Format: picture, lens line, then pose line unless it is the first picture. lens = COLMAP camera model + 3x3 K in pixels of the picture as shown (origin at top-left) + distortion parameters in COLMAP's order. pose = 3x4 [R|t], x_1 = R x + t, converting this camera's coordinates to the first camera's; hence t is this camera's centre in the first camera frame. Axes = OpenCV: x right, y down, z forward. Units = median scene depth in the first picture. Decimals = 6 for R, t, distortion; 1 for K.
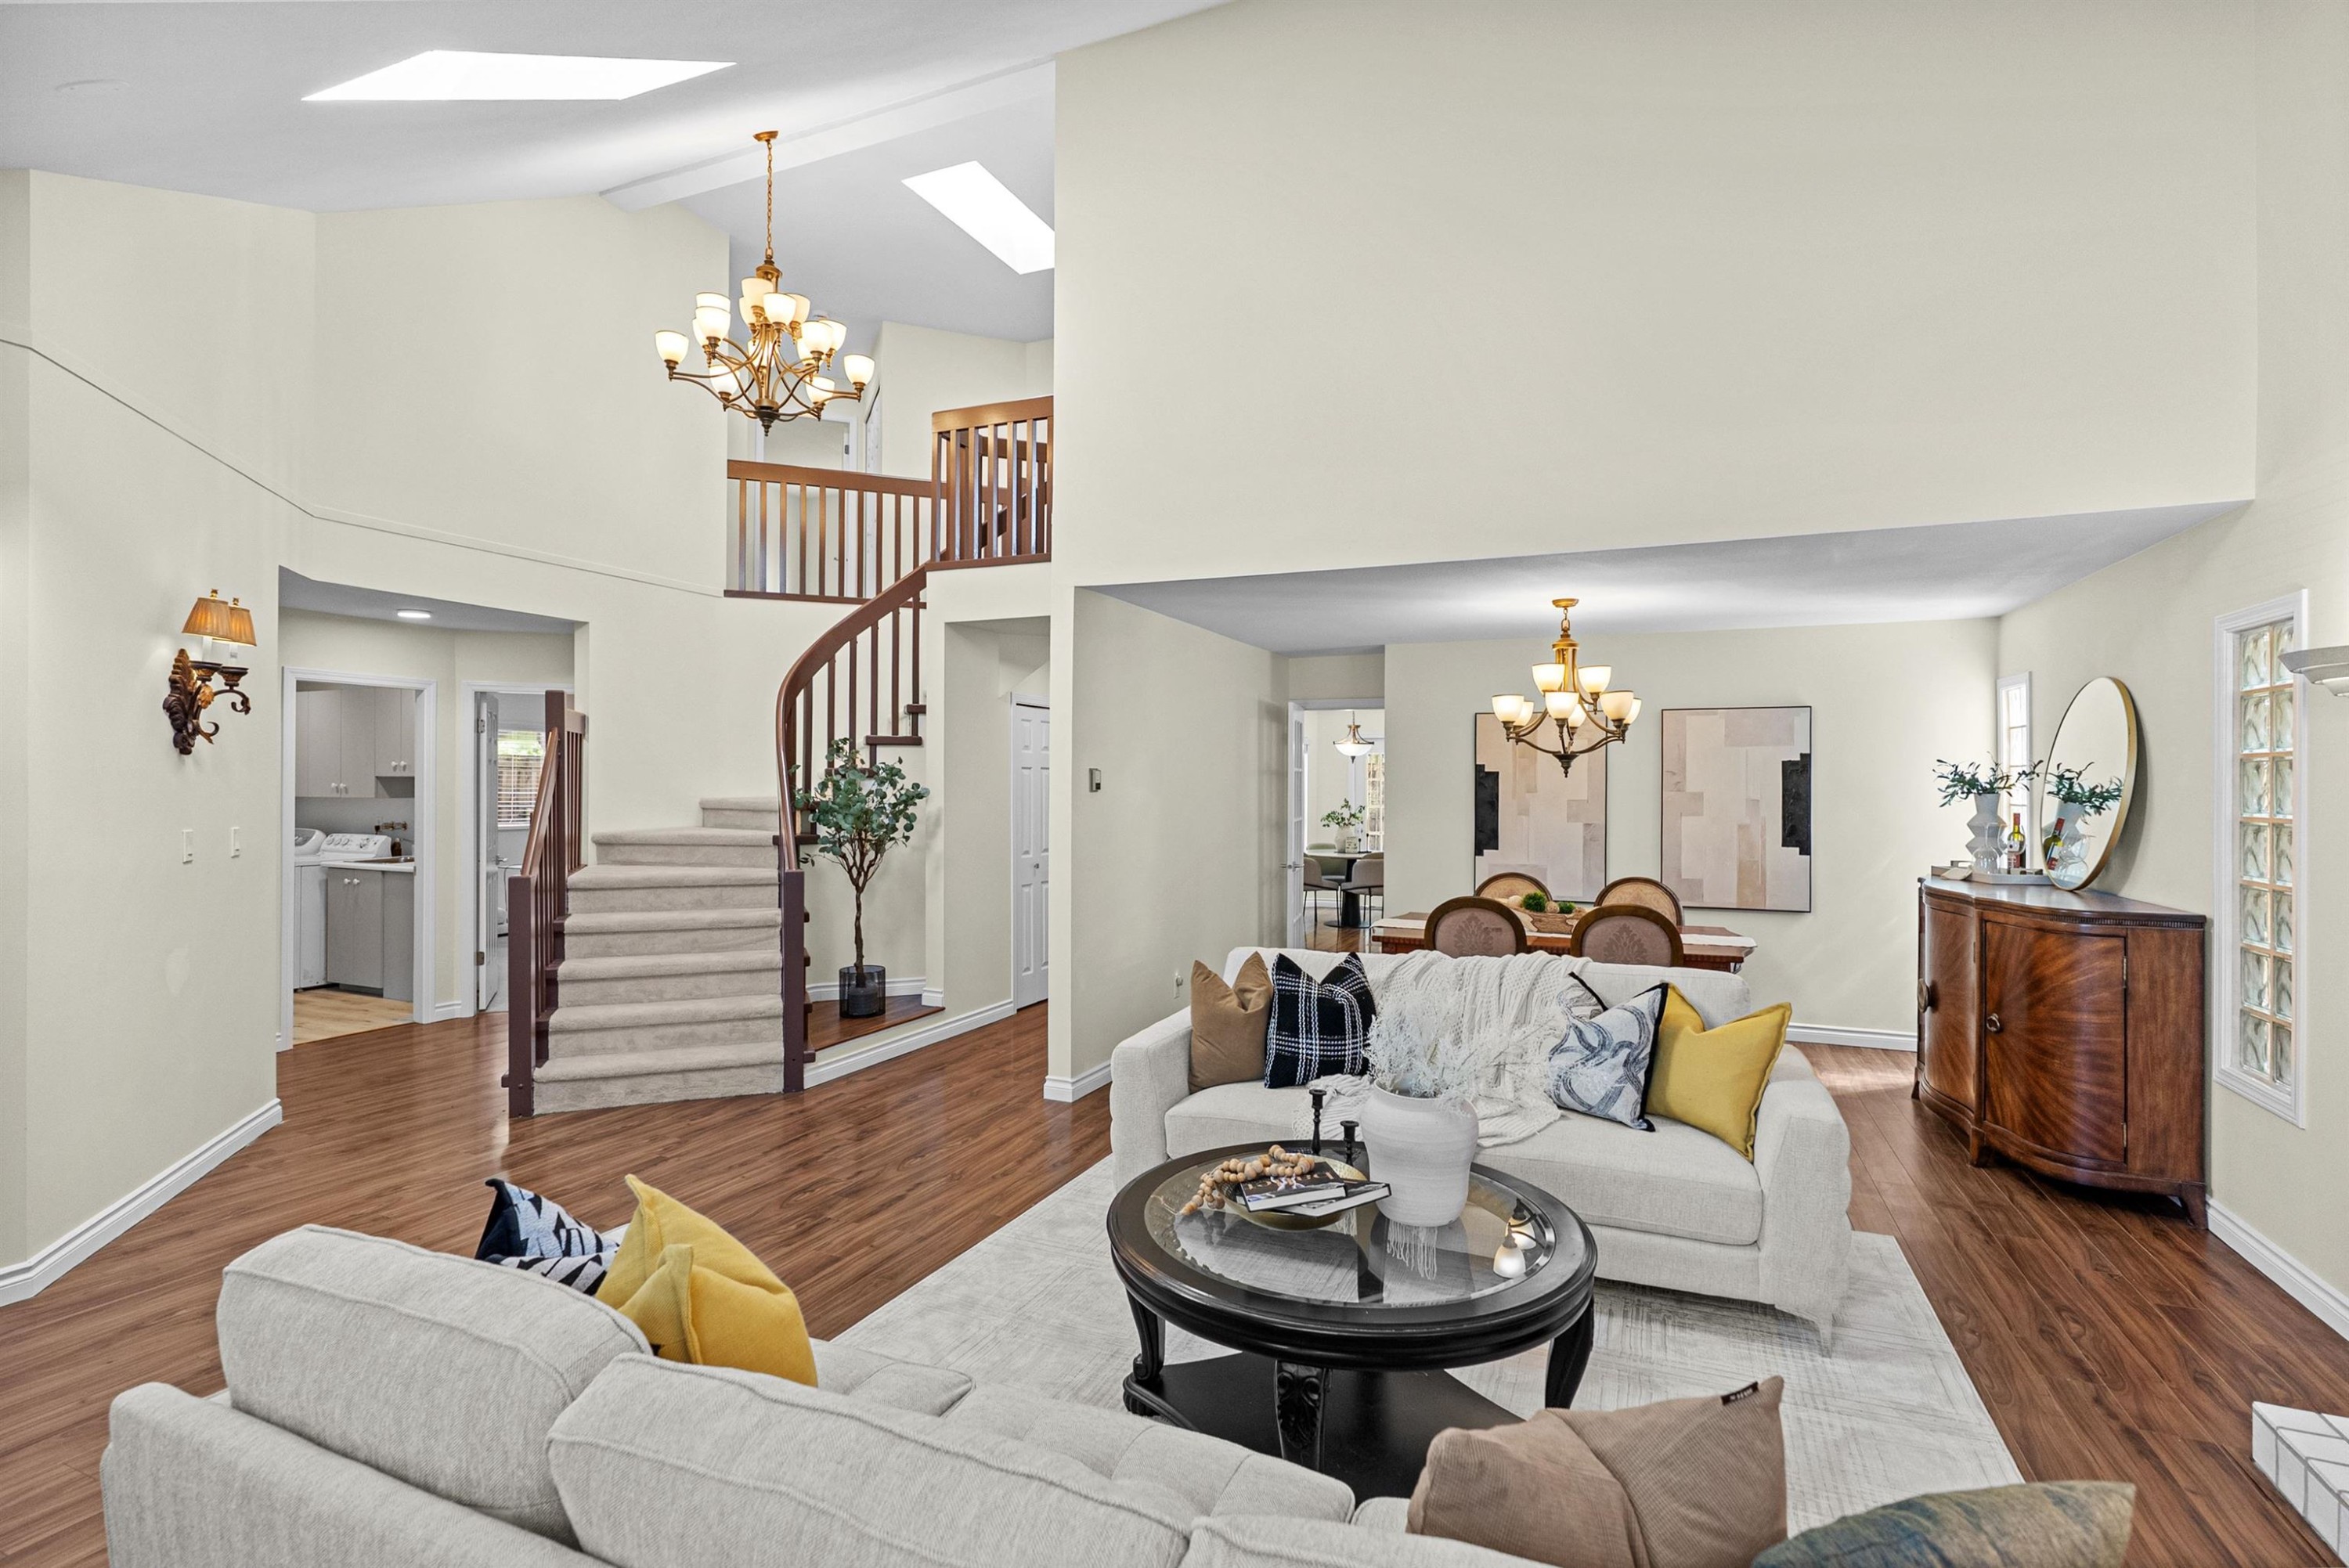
lens RADIAL K [[1093.8, 0, 1178.8], [0, 1093.8, 793.7], [0, 0, 1]] dist [-0.036602, -0.000066]
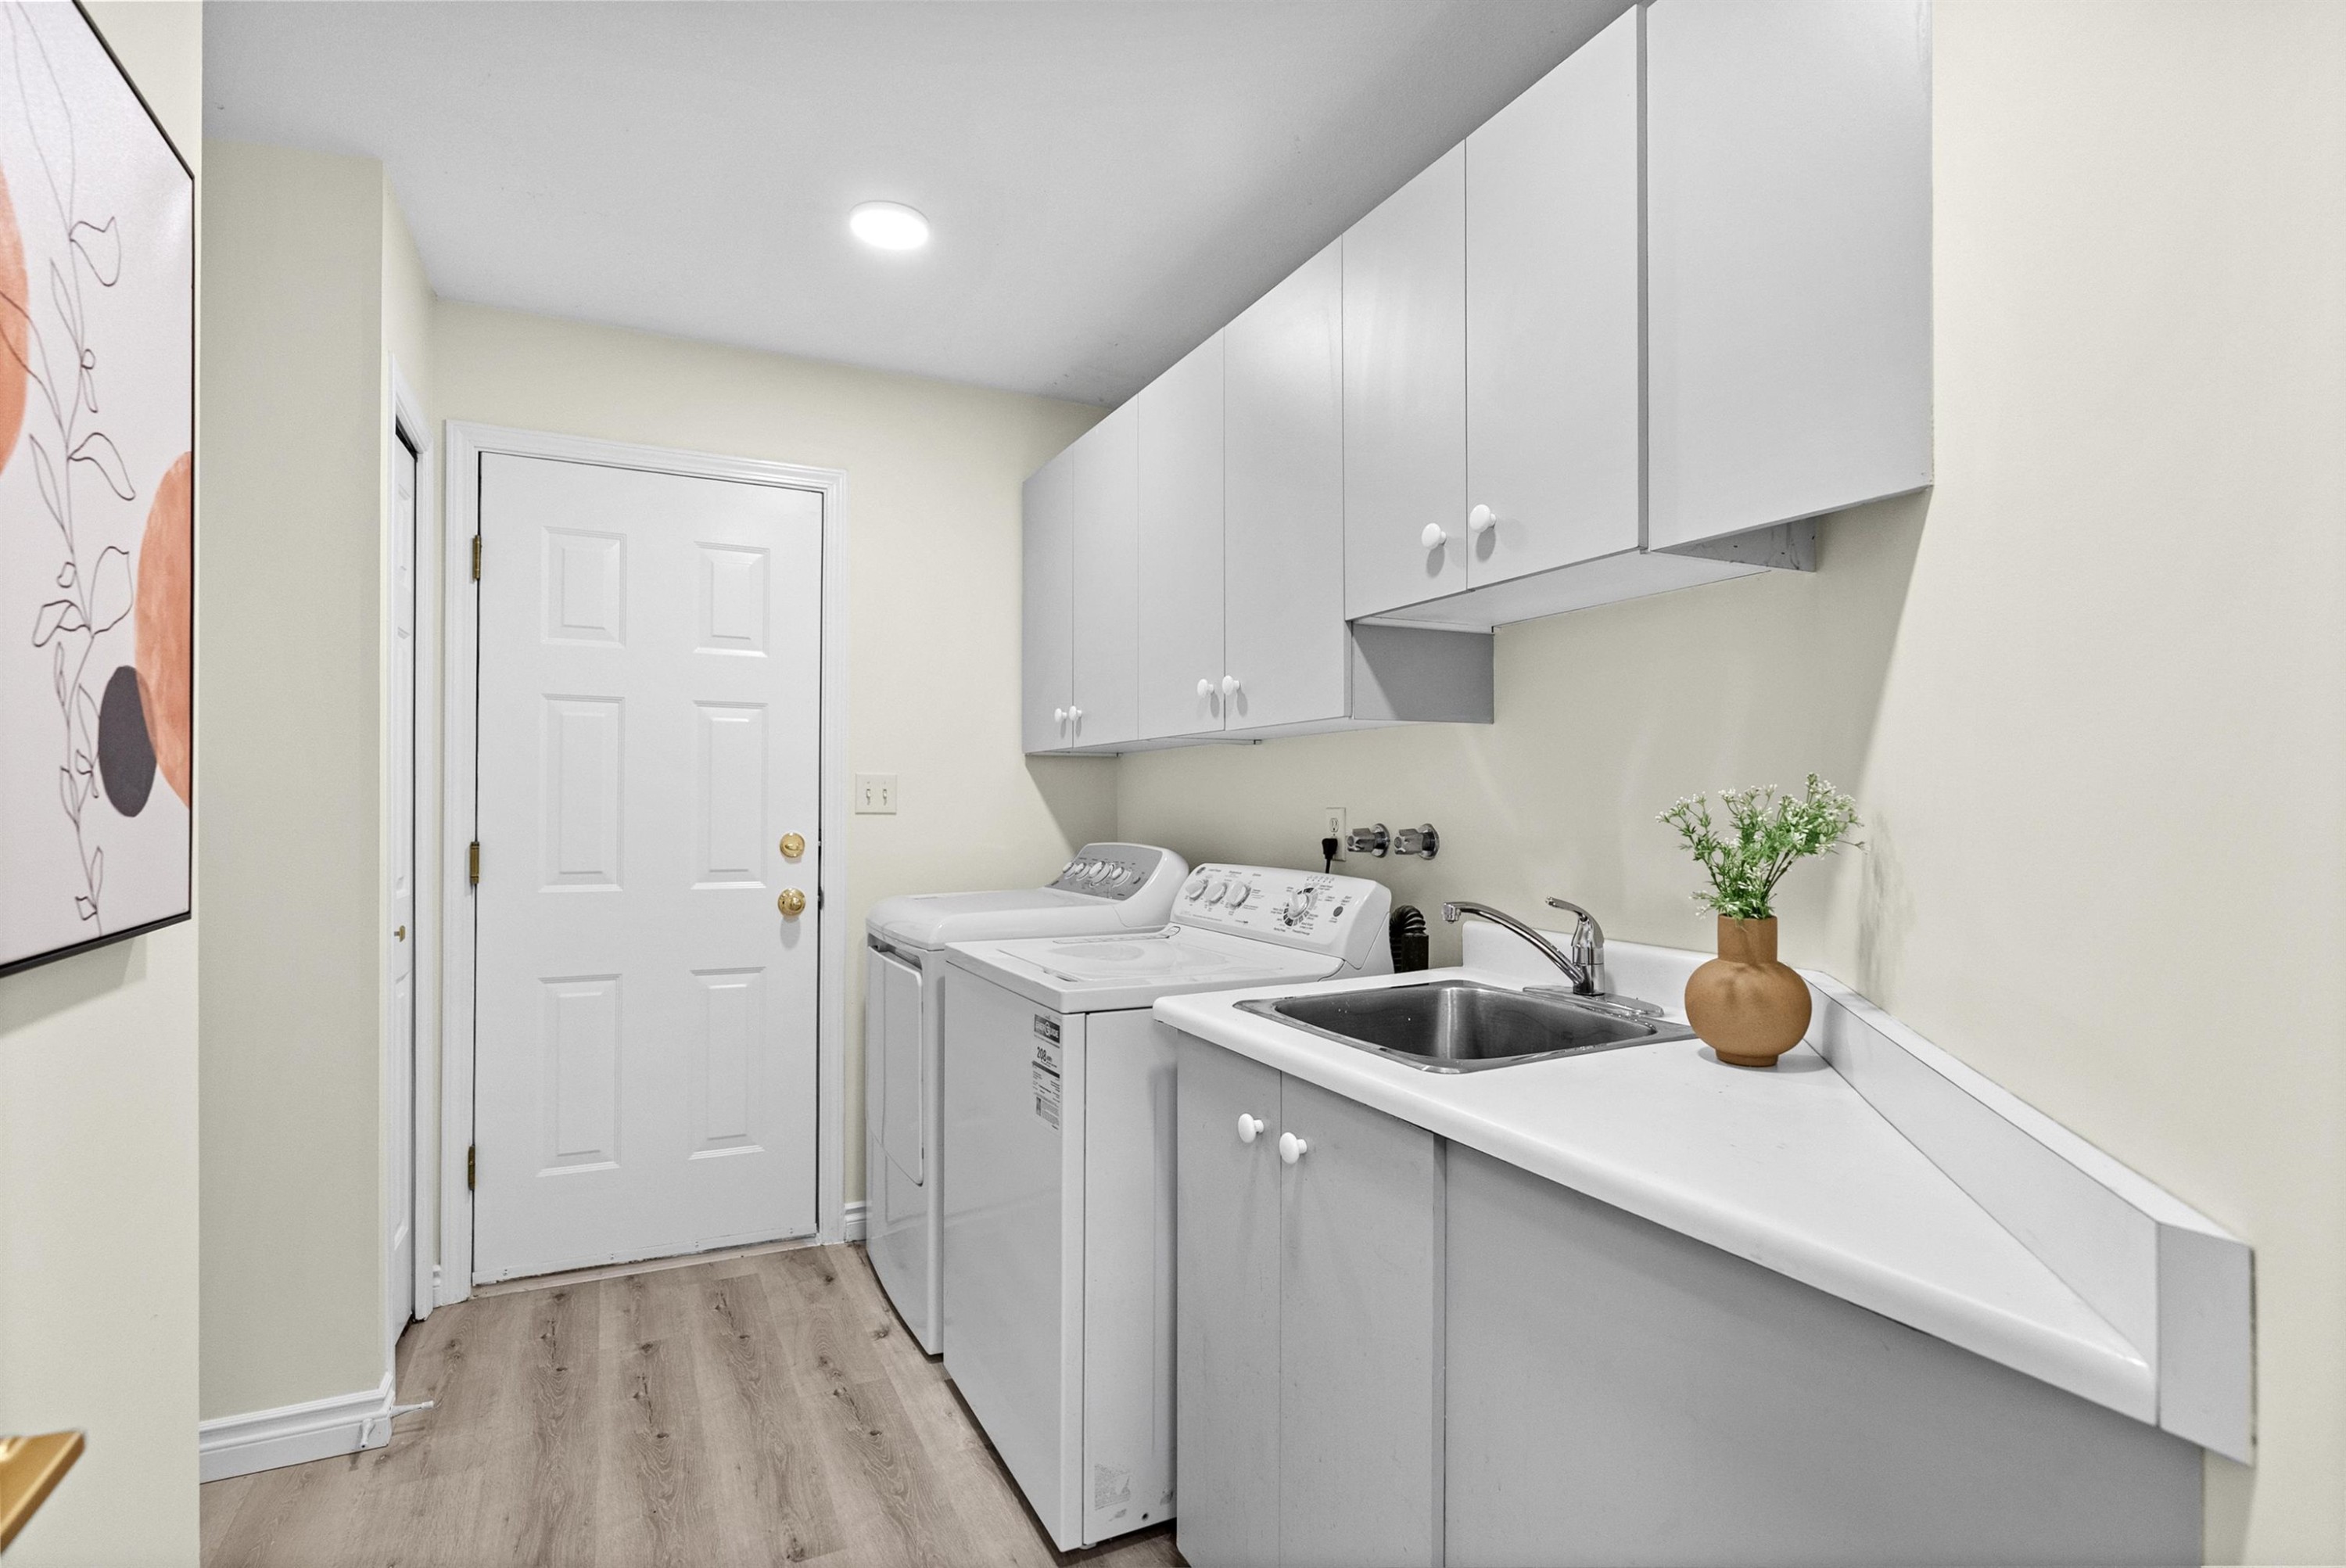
lens RADIAL K [[1092.5, 0, 1177.3], [0, 1092.5, 793.7], [0, 0, 1]] dist [-0.036602, -0.000066]
pose [[0.753169, -0.014681, -0.657663, -0.575781], [0.002372, 0.999805, -0.019602, 0.022621], [0.657823, 0.013203, 0.753057, 0.738699]]
